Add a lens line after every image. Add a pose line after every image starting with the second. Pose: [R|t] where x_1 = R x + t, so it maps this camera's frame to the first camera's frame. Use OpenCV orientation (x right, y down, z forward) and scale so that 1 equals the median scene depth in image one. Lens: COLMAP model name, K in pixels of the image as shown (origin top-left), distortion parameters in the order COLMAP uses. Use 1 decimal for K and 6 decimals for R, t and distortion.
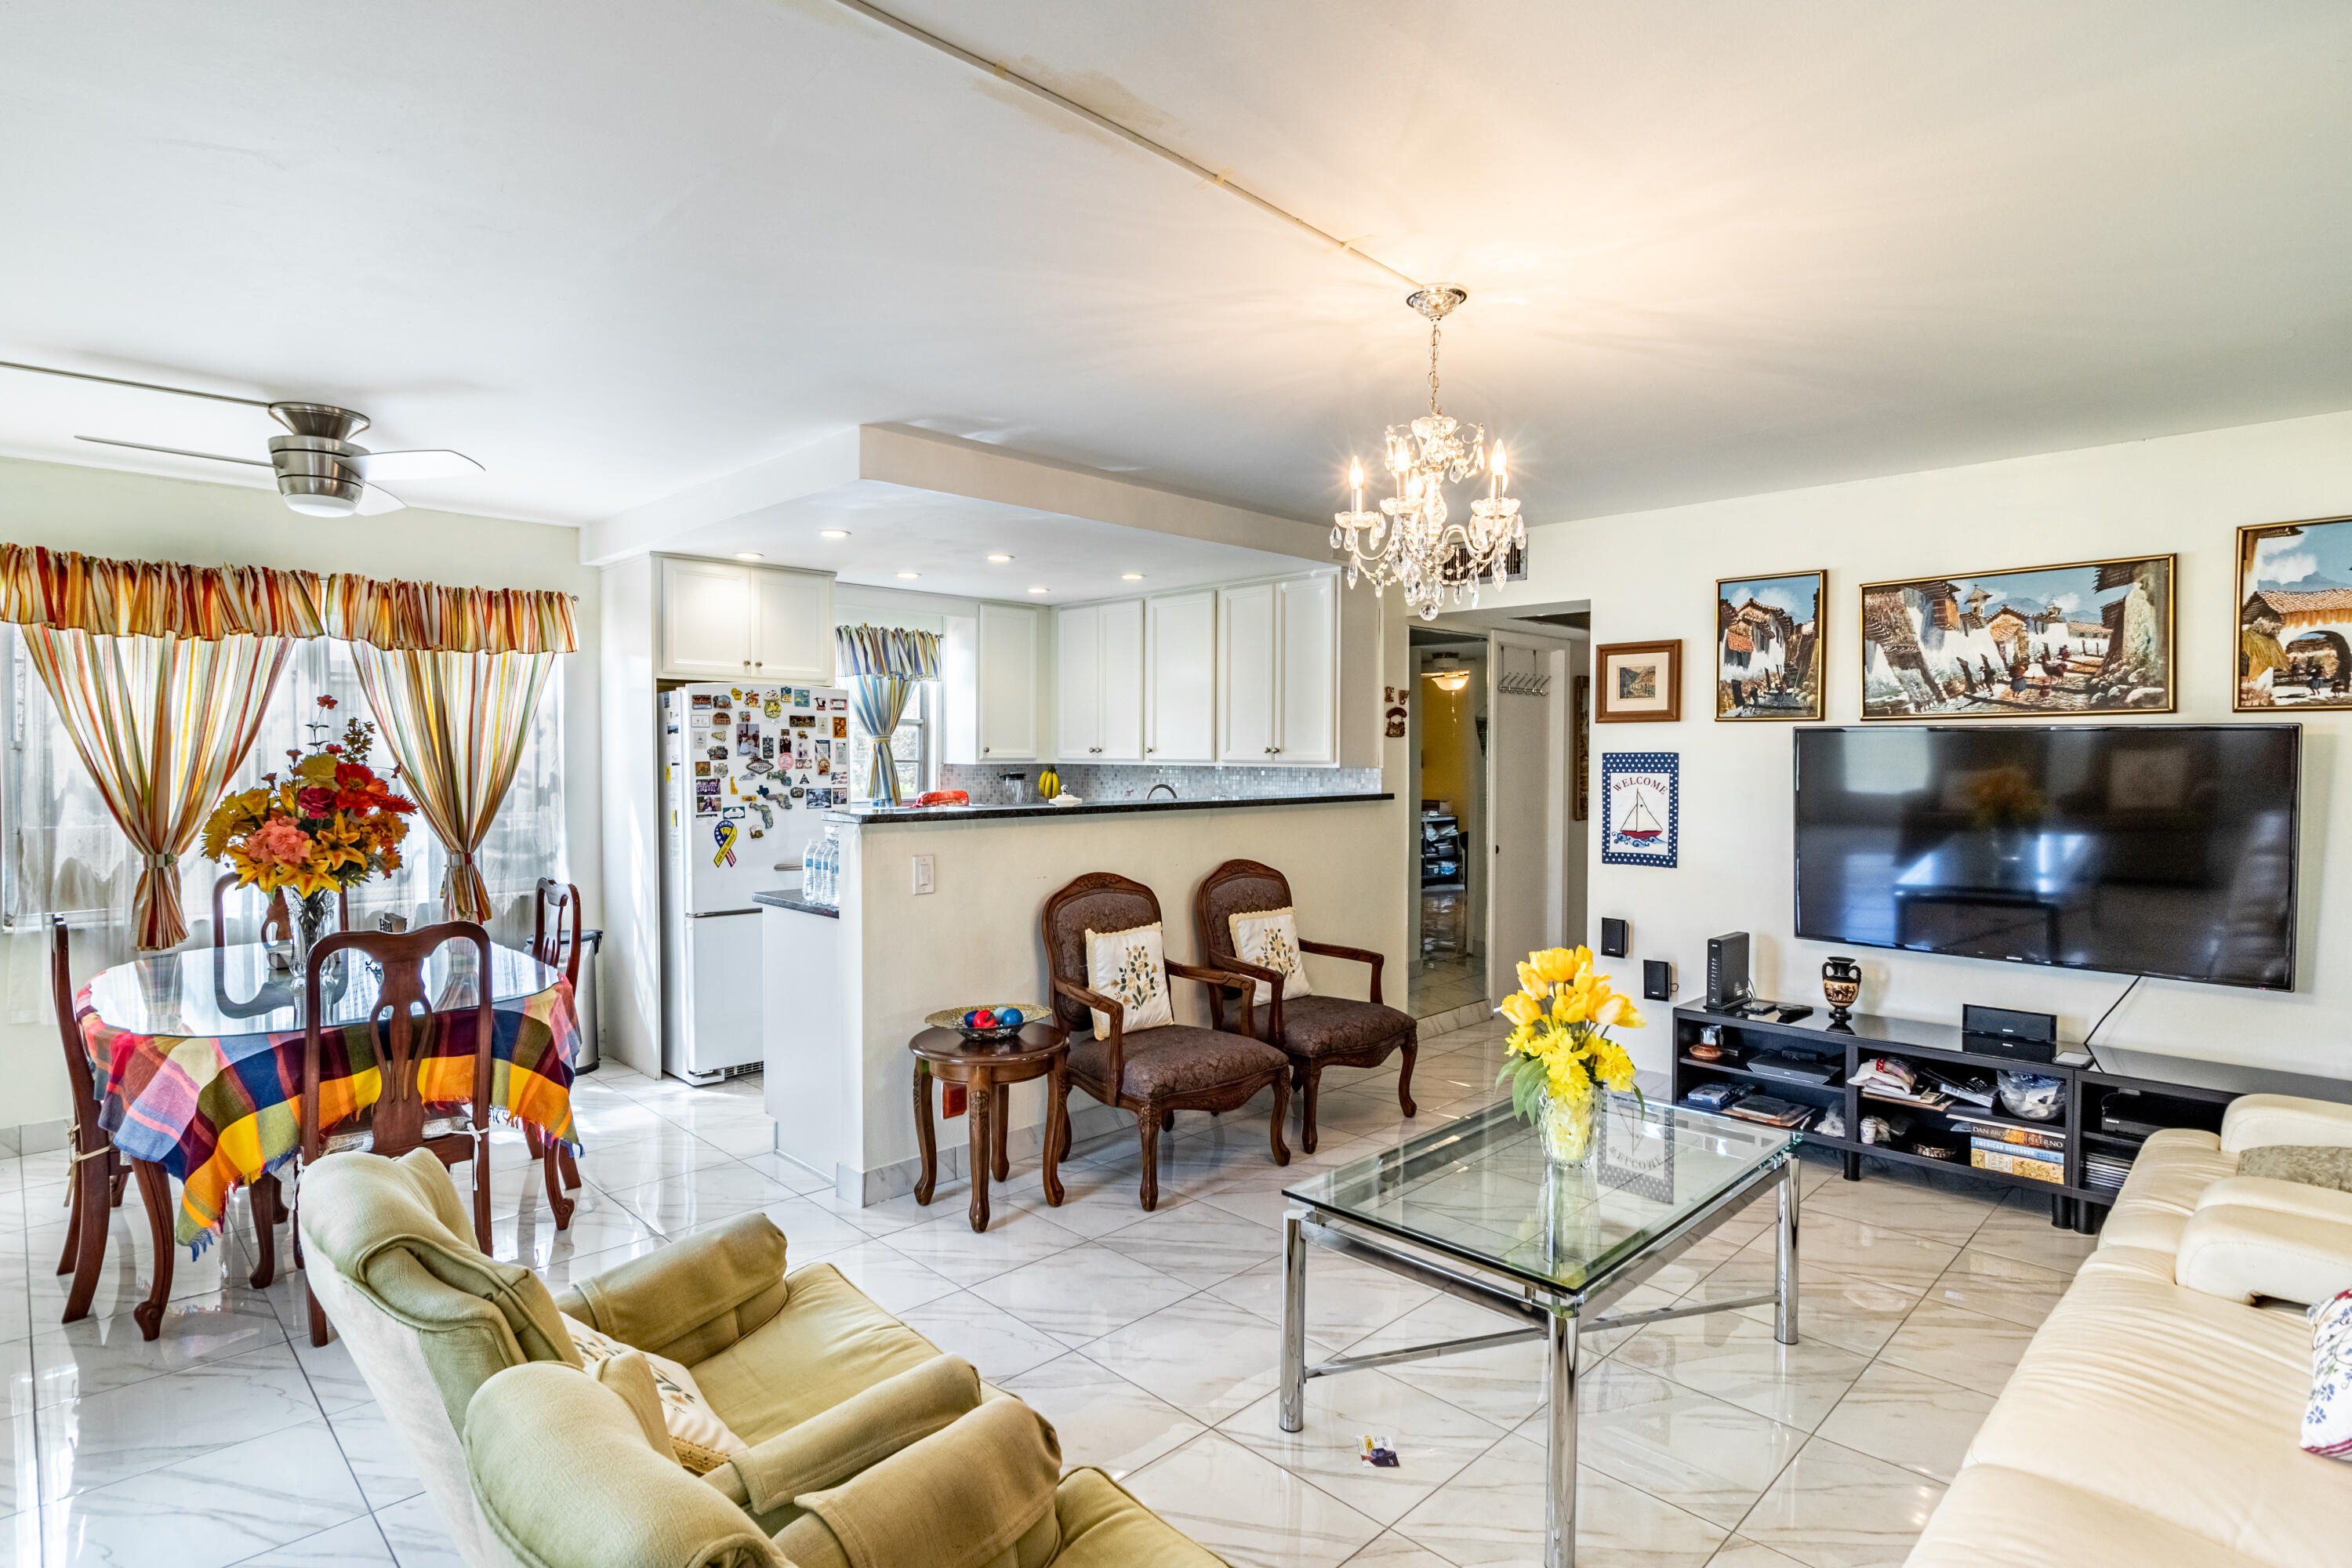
lens RADIAL K [[1142.7, 0, 1213.5], [0, 1142.7, 786.0], [0, 0, 1]] dist [0.001352, -0.001320]
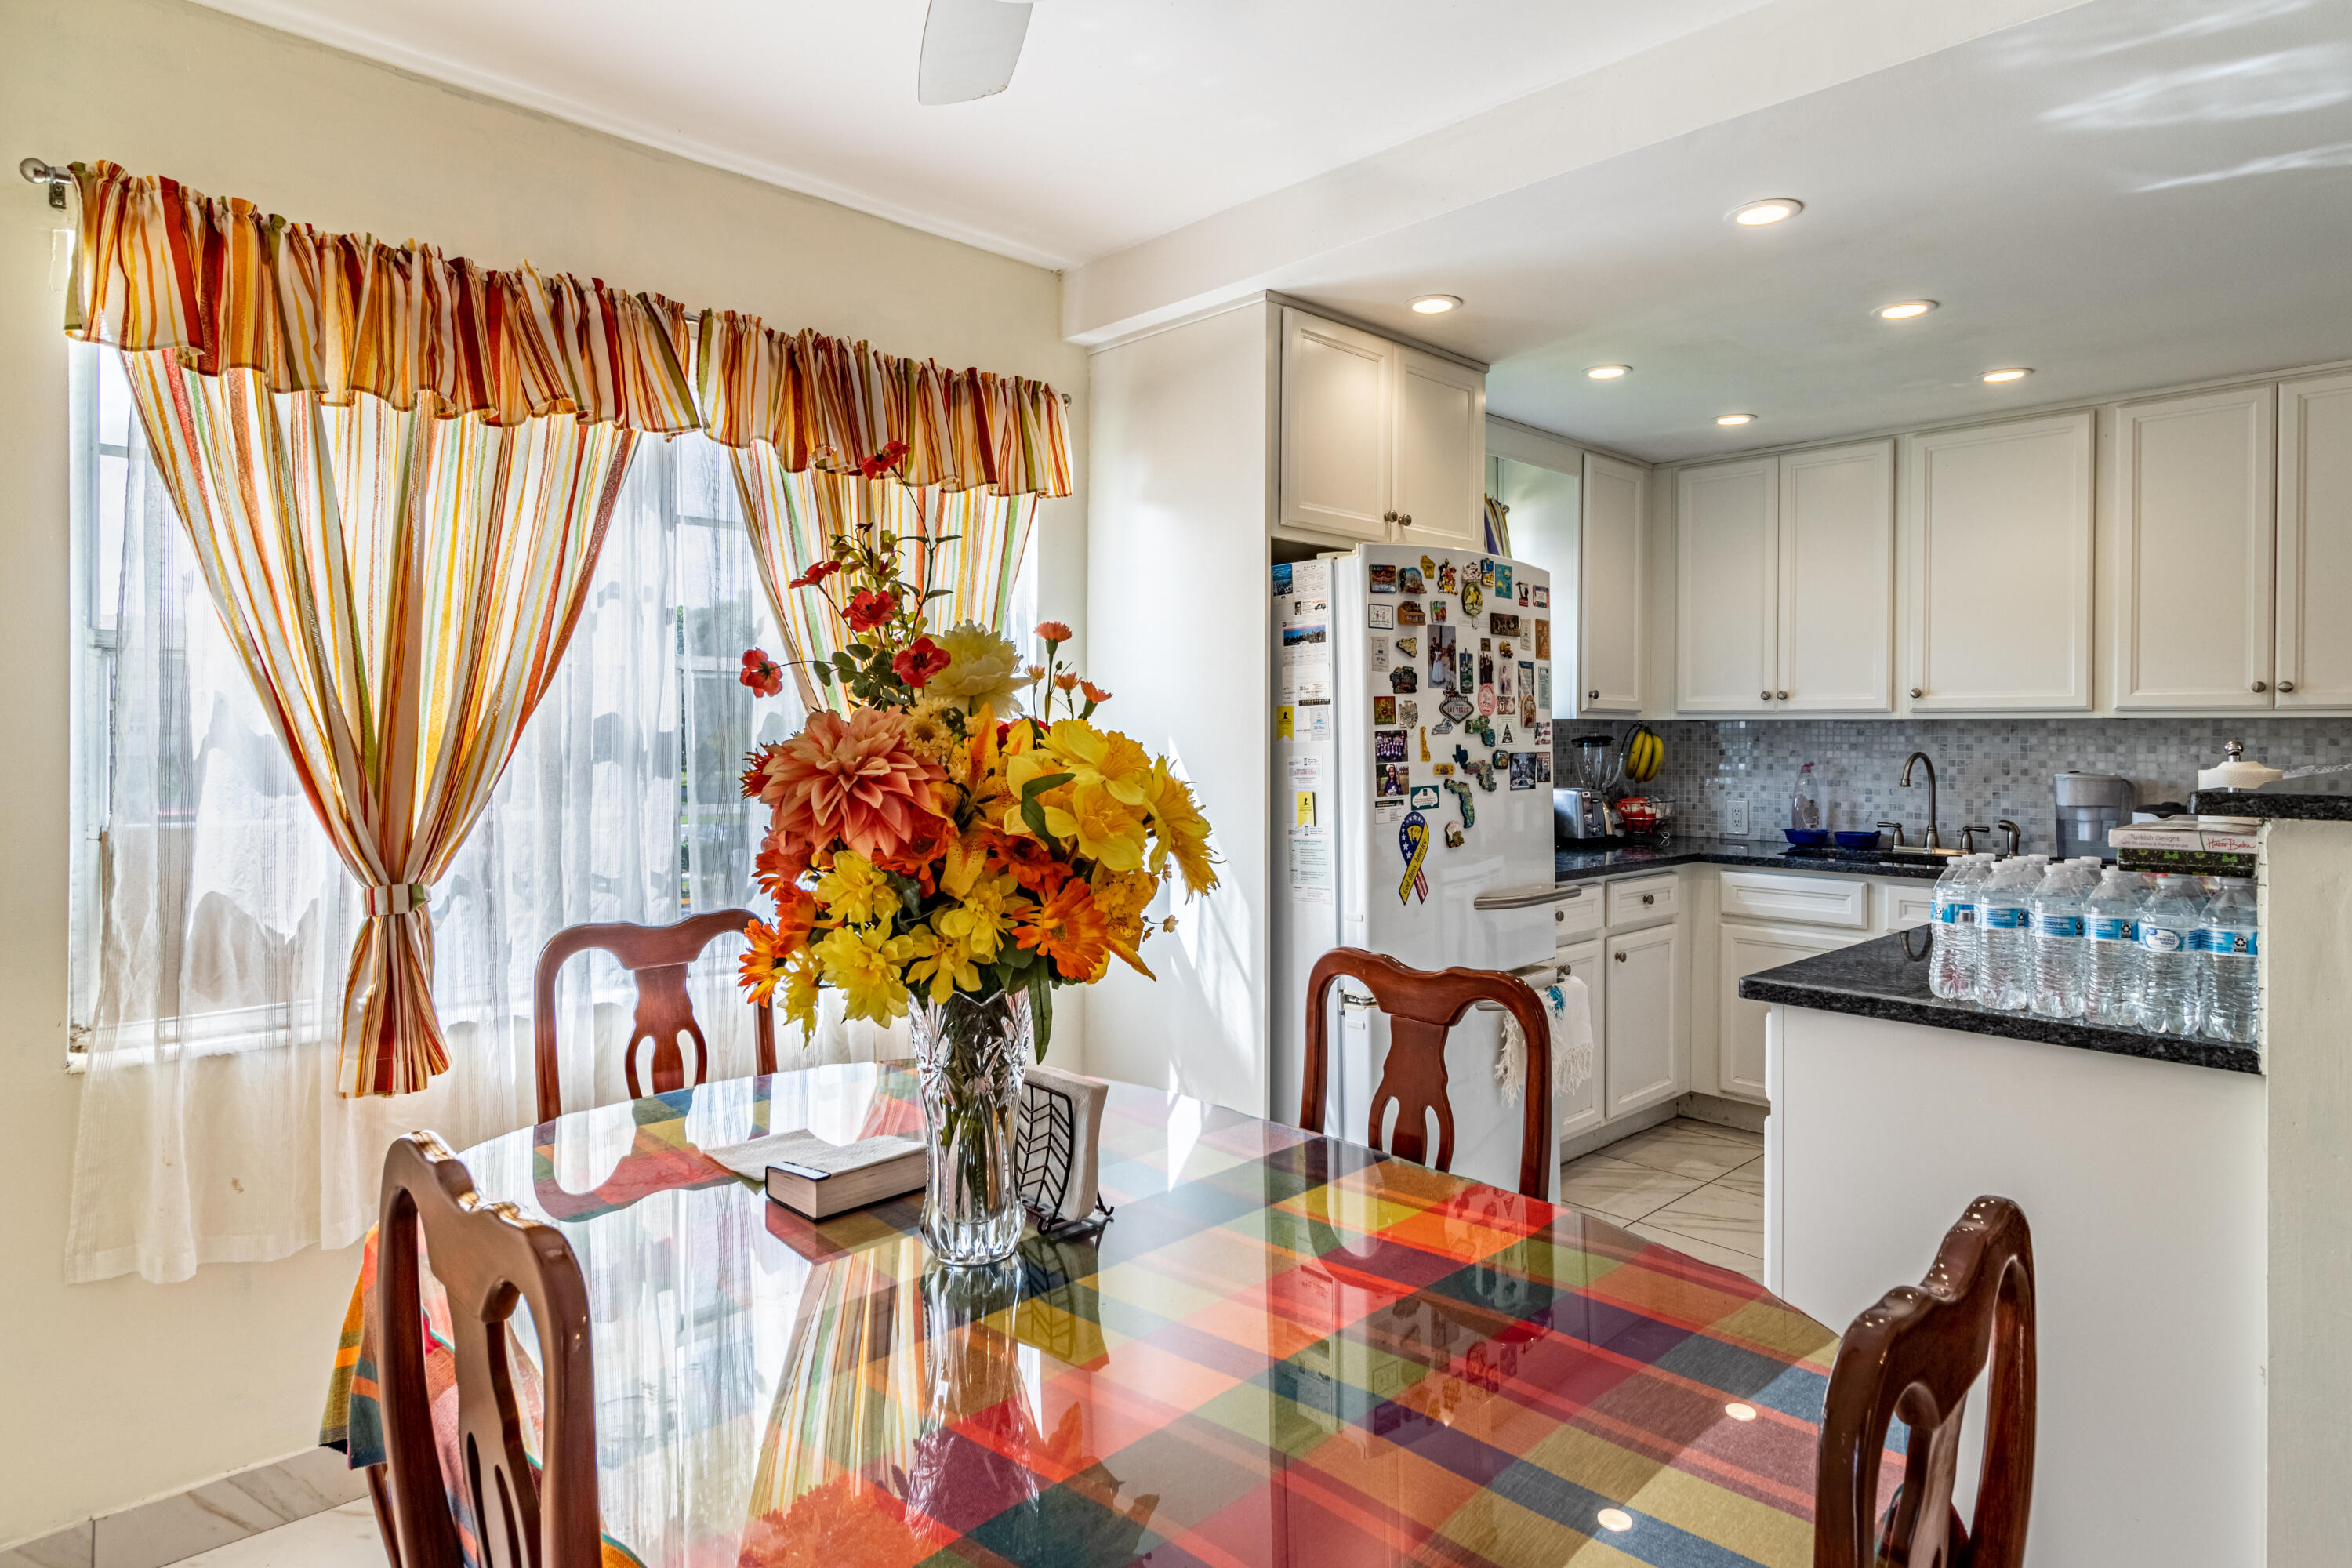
lens RADIAL K [[1315.5, 0, 1265.3], [0, 1315.5, 744.8], [0, 0, 1]] dist [-0.003274, 0.005892]
pose [[0.999898, 0.002390, -0.014047, -0.479930], [-0.002668, 0.999800, -0.019830, 0.011647], [0.013997, 0.019866, 0.999705, 0.405375]]
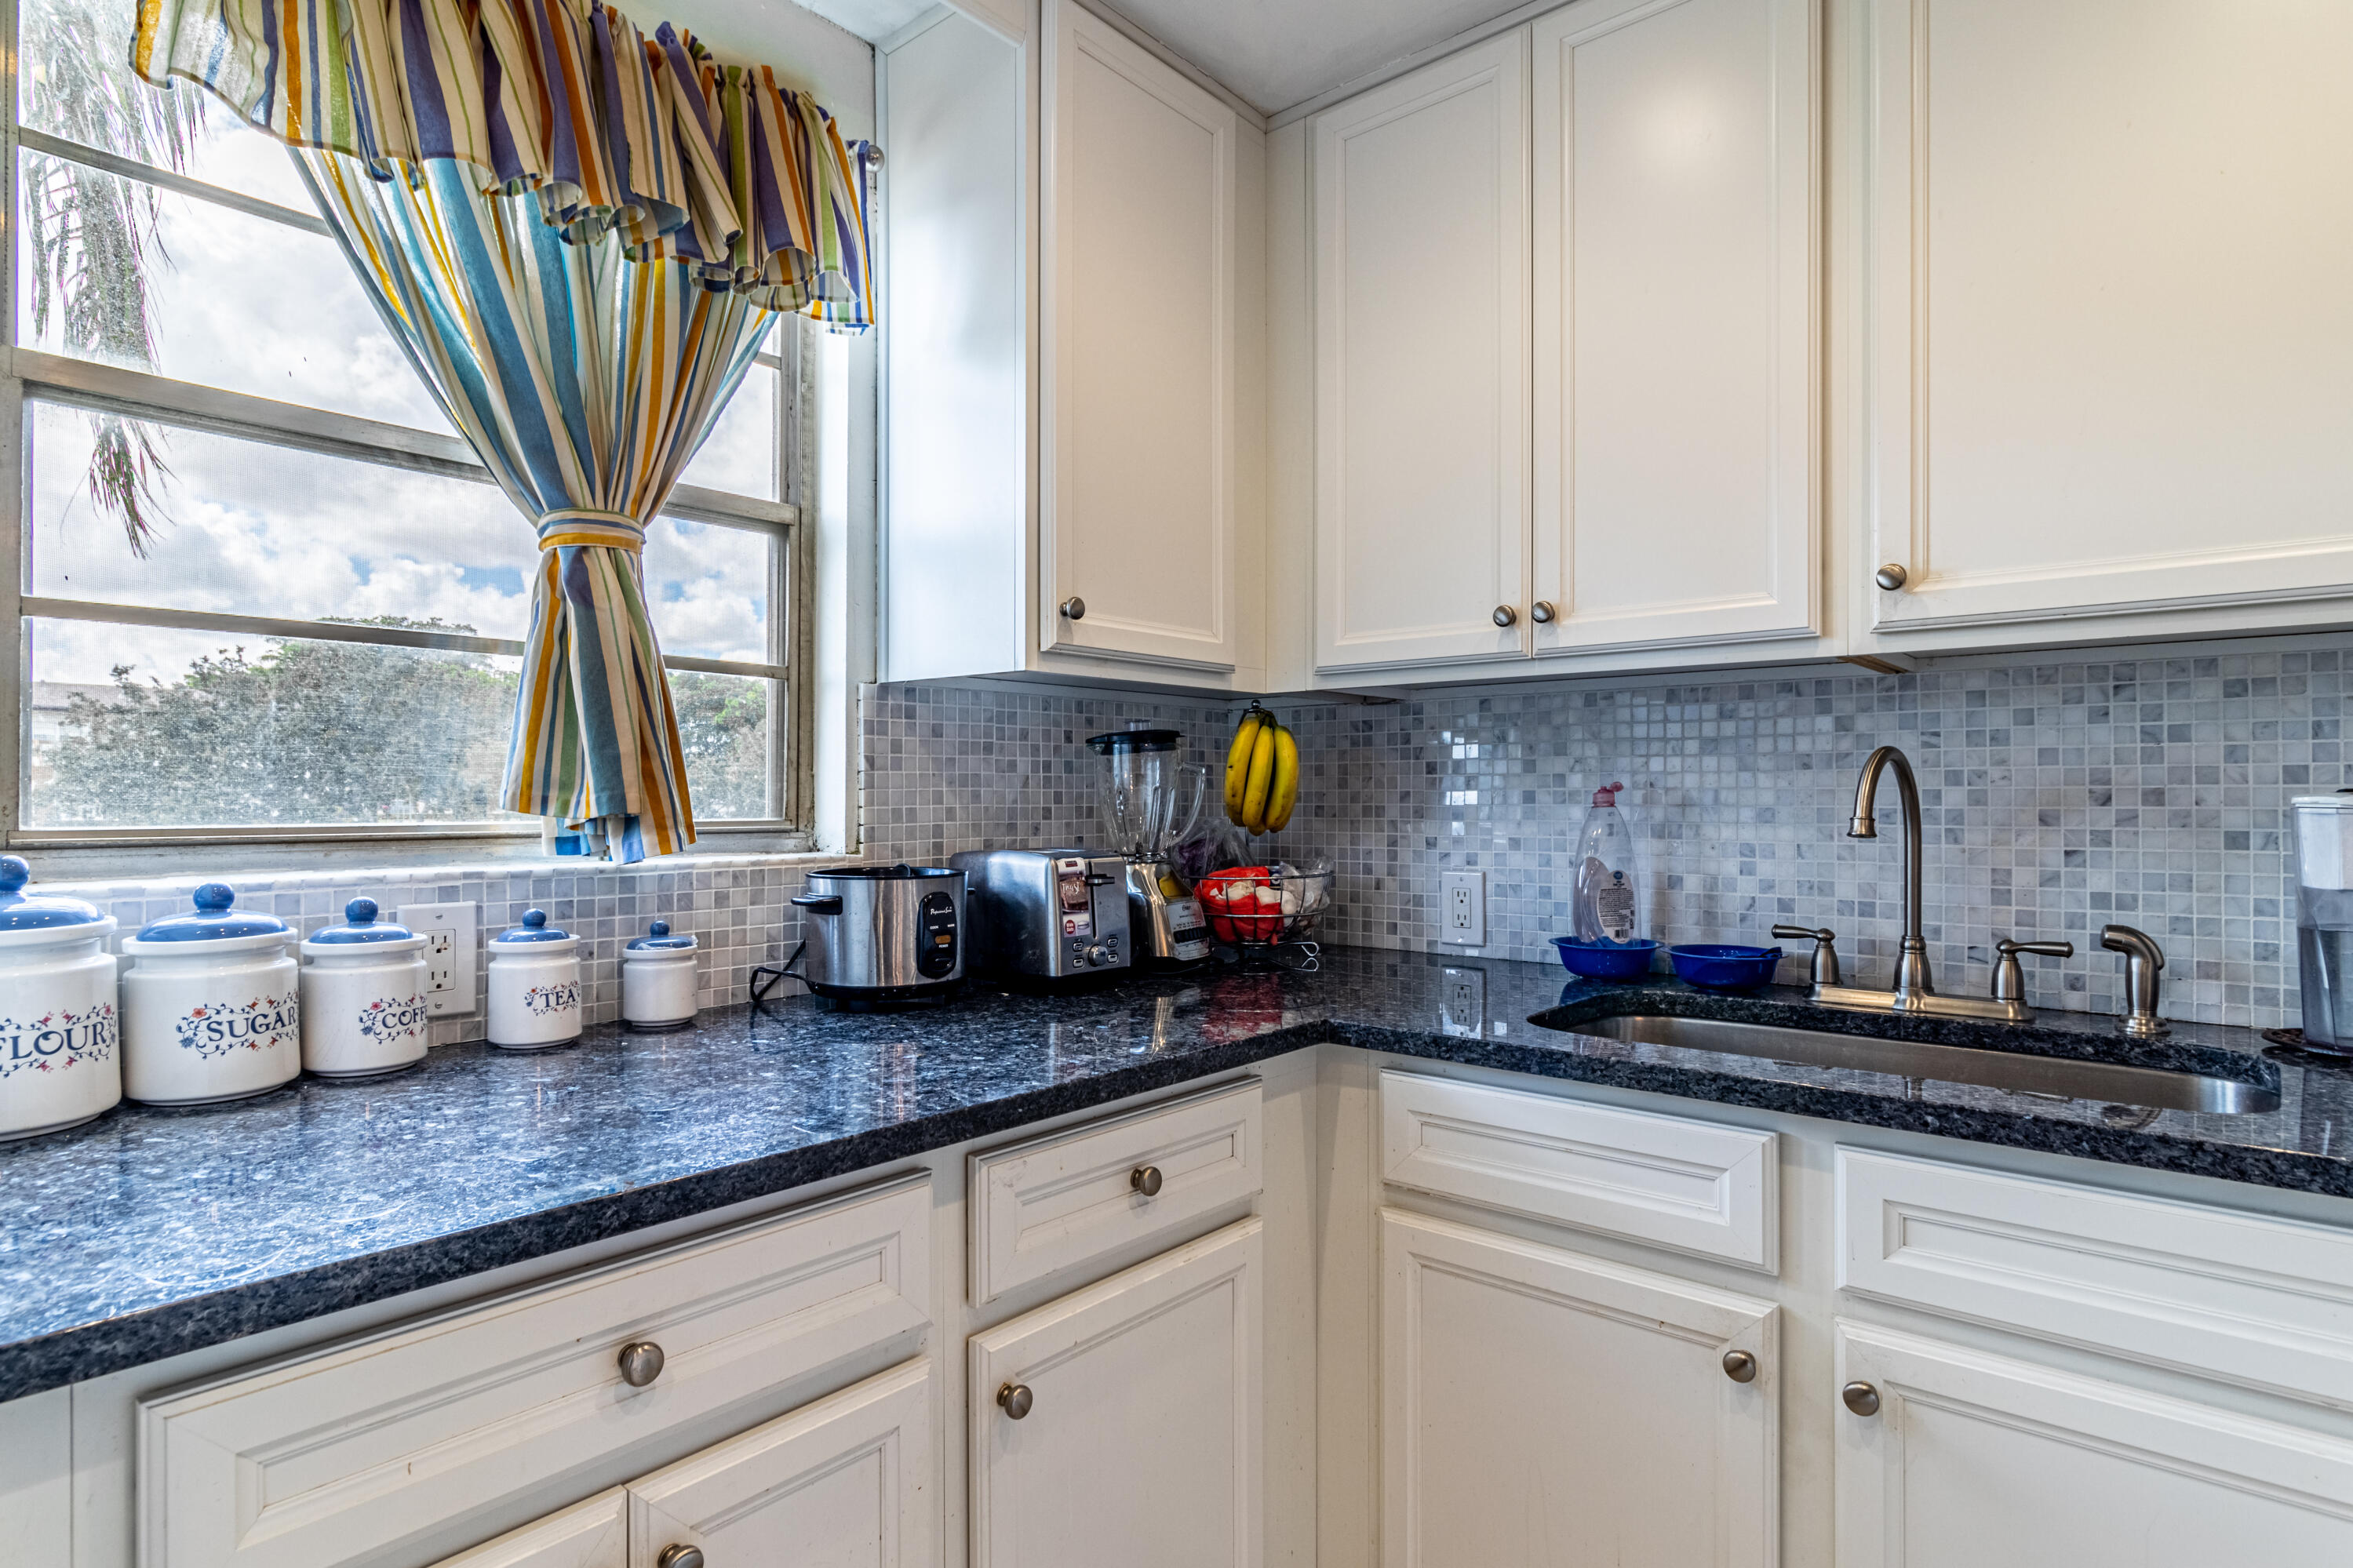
lens RADIAL K [[1263.3, 0, 1245.9], [0, 1263.3, 797.0], [0, 0, 1]] dist [-0.002603, 0.001373]
pose [[0.996325, -0.004025, 0.085563, -0.245994], [0.006177, 0.999671, -0.024898, 0.017727], [-0.085435, 0.025335, 0.996022, 0.982193]]
